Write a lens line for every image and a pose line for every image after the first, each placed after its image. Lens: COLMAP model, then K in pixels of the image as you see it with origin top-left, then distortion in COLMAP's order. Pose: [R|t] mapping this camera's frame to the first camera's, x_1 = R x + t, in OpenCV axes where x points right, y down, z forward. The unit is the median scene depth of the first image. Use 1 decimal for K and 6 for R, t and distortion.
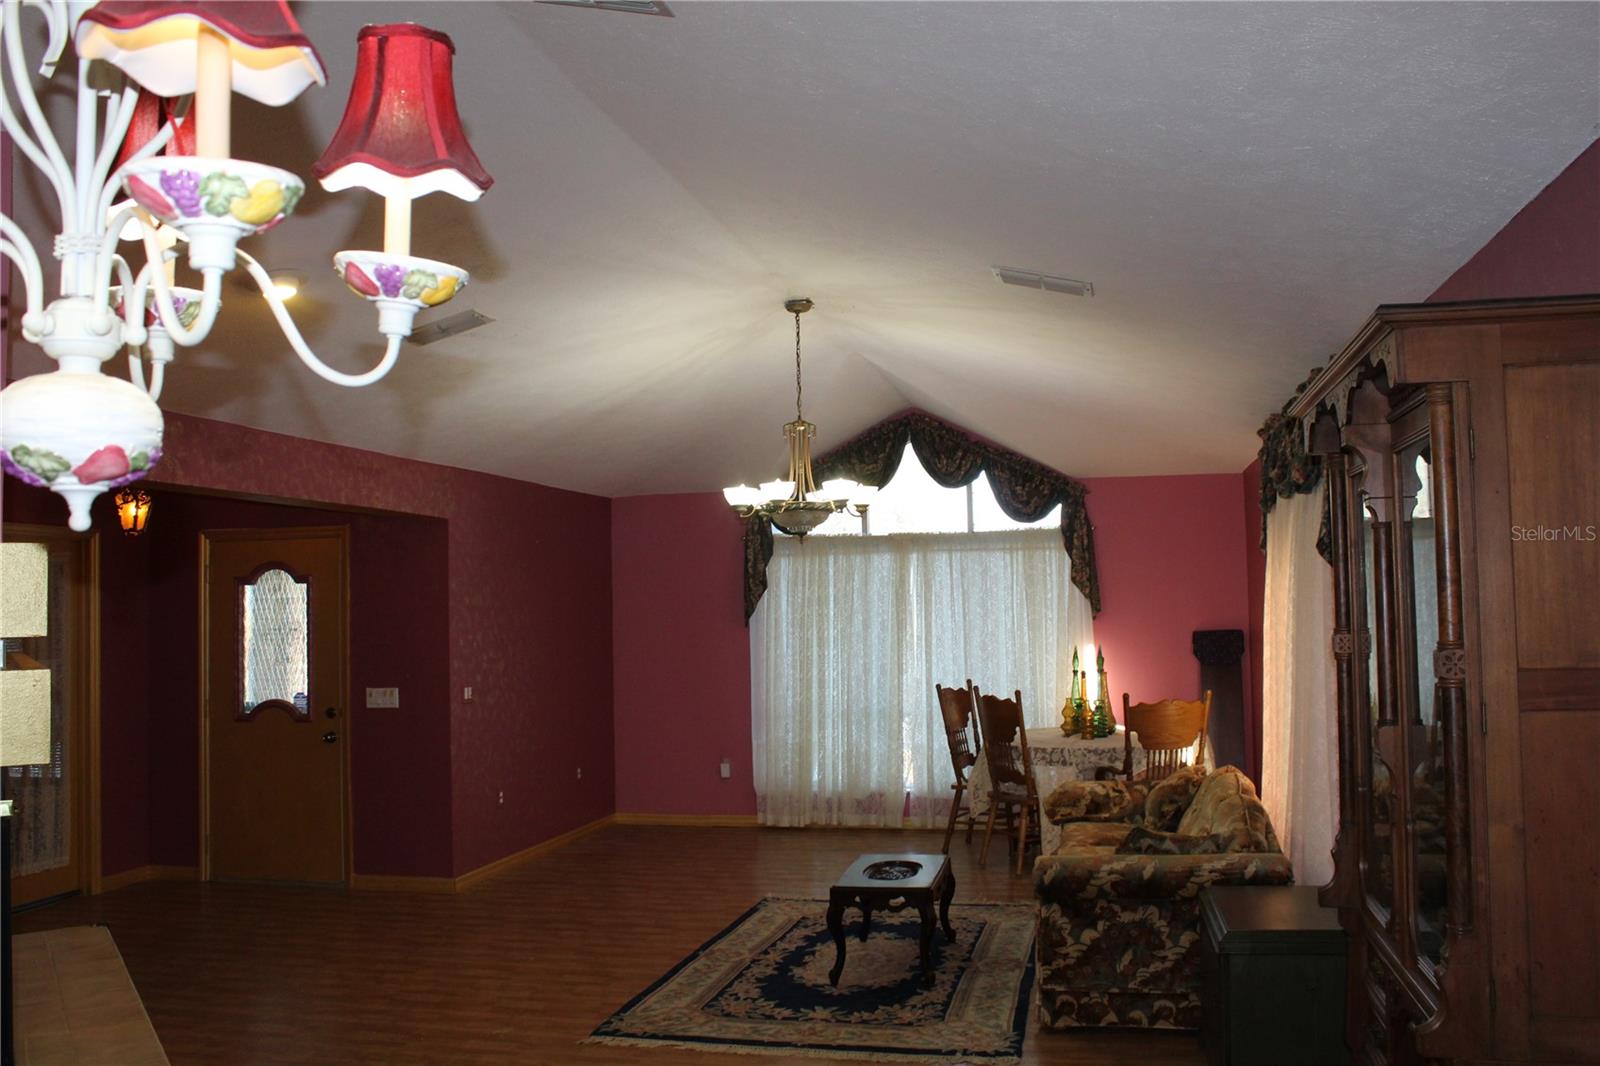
lens RADIAL K [[1339.0, 0, 831.2], [0, 1339.0, 533.6], [0, 0, 1]] dist [-0.164917, 0.136146]
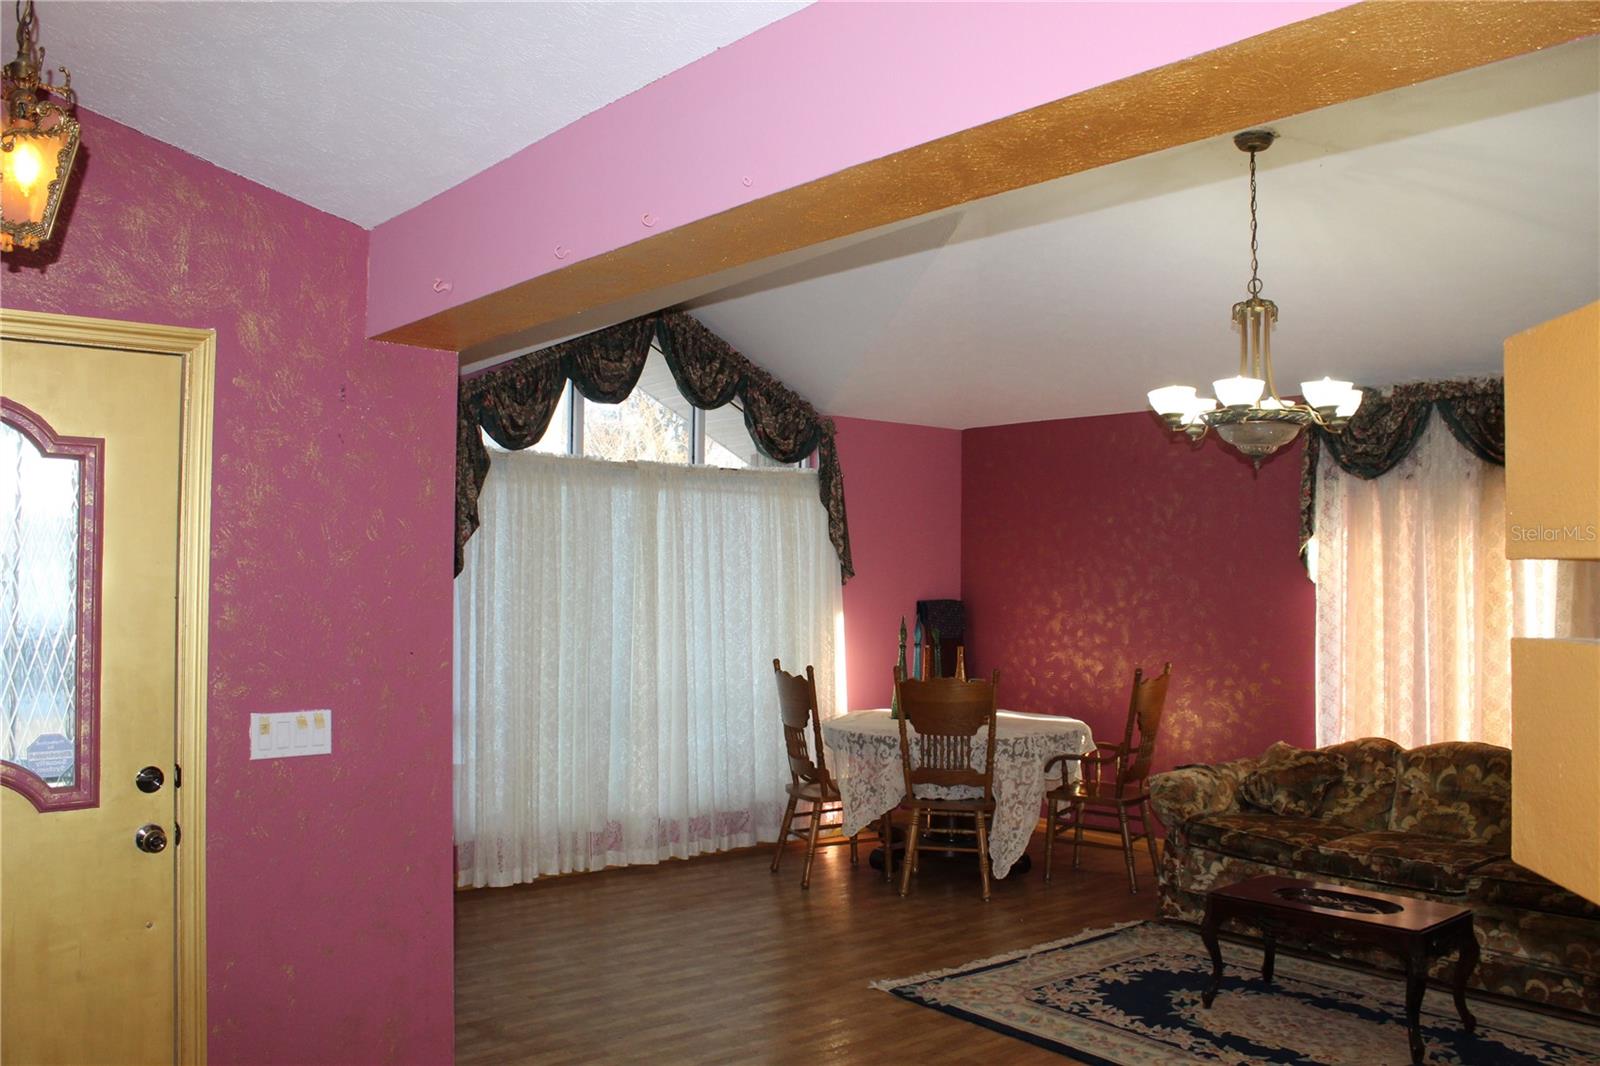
lens RADIAL K [[1339.0, 0, 831.2], [0, 1339.0, 533.6], [0, 0, 1]] dist [-0.164917, 0.136146]
pose [[0.613201, 0.049330, 0.788385, -0.469899], [-0.063249, 0.997910, -0.013245, 0.043198], [-0.787390, -0.041743, 0.615040, 0.484217]]
